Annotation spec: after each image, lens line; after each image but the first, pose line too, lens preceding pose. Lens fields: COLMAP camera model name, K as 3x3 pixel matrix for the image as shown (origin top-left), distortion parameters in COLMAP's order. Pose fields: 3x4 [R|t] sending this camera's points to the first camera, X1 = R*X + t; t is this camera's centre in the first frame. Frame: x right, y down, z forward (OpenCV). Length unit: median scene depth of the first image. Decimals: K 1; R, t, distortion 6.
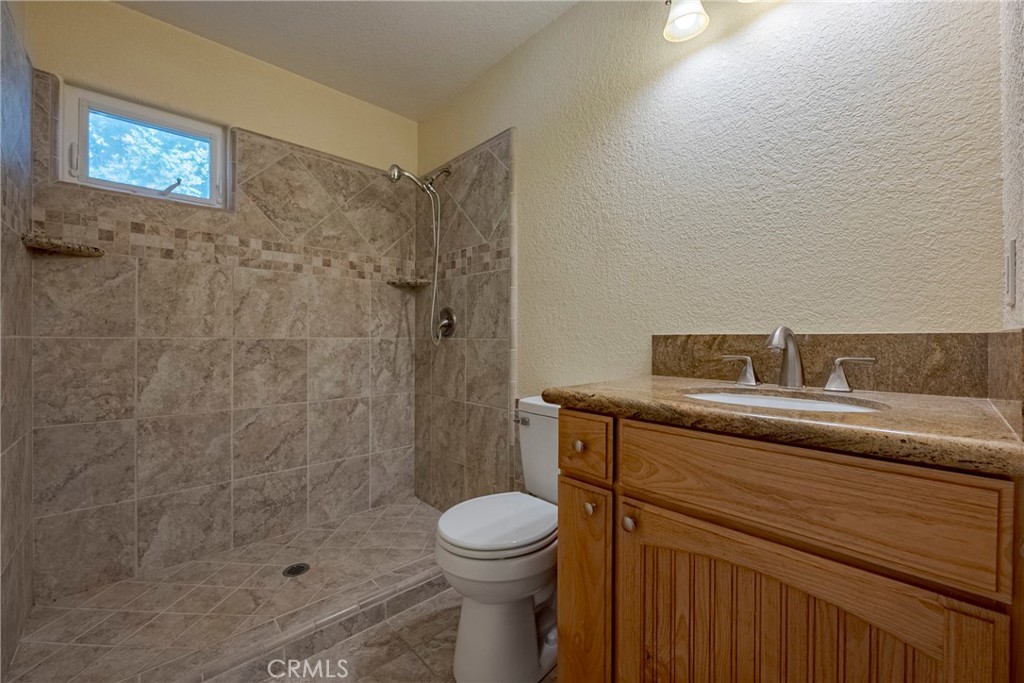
lens RADIAL K [[413.4, 0, 514.1], [0, 413.4, 338.4], [0, 0, 1]] dist [-0.012071, 0.000611]
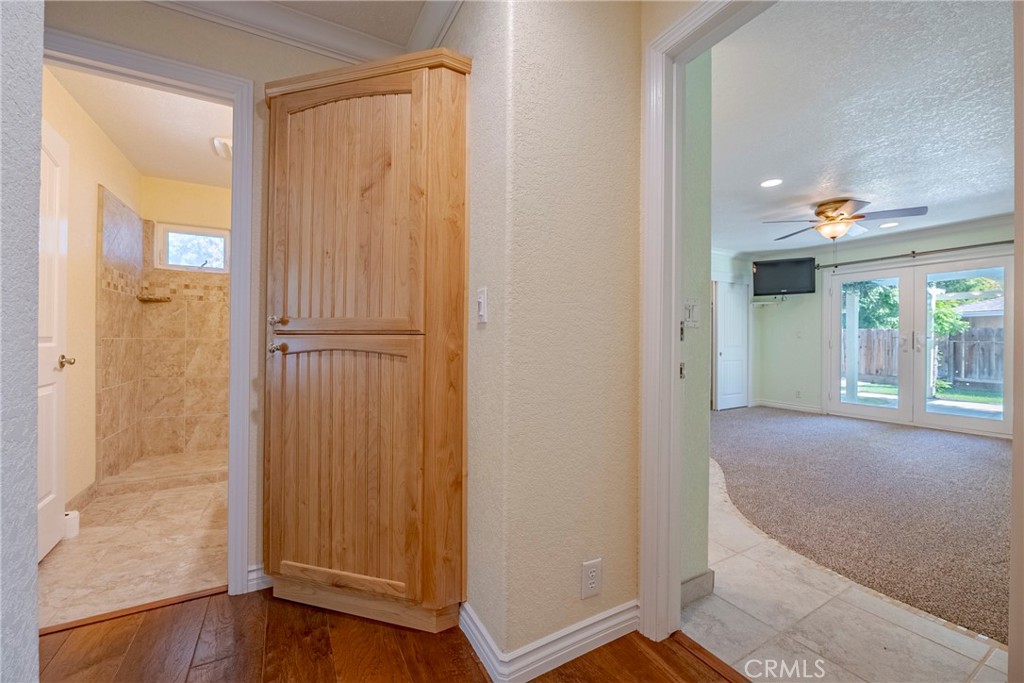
lens RADIAL K [[413.4, 0, 514.9], [0, 413.4, 340.6], [0, 0, 1]] dist [-0.012071, 0.000611]
pose [[0.971033, 0.007501, -0.238826, 1.218972], [-0.007982, 0.999968, -0.001050, -0.004595], [0.238811, 0.002926, 0.971062, -0.641370]]
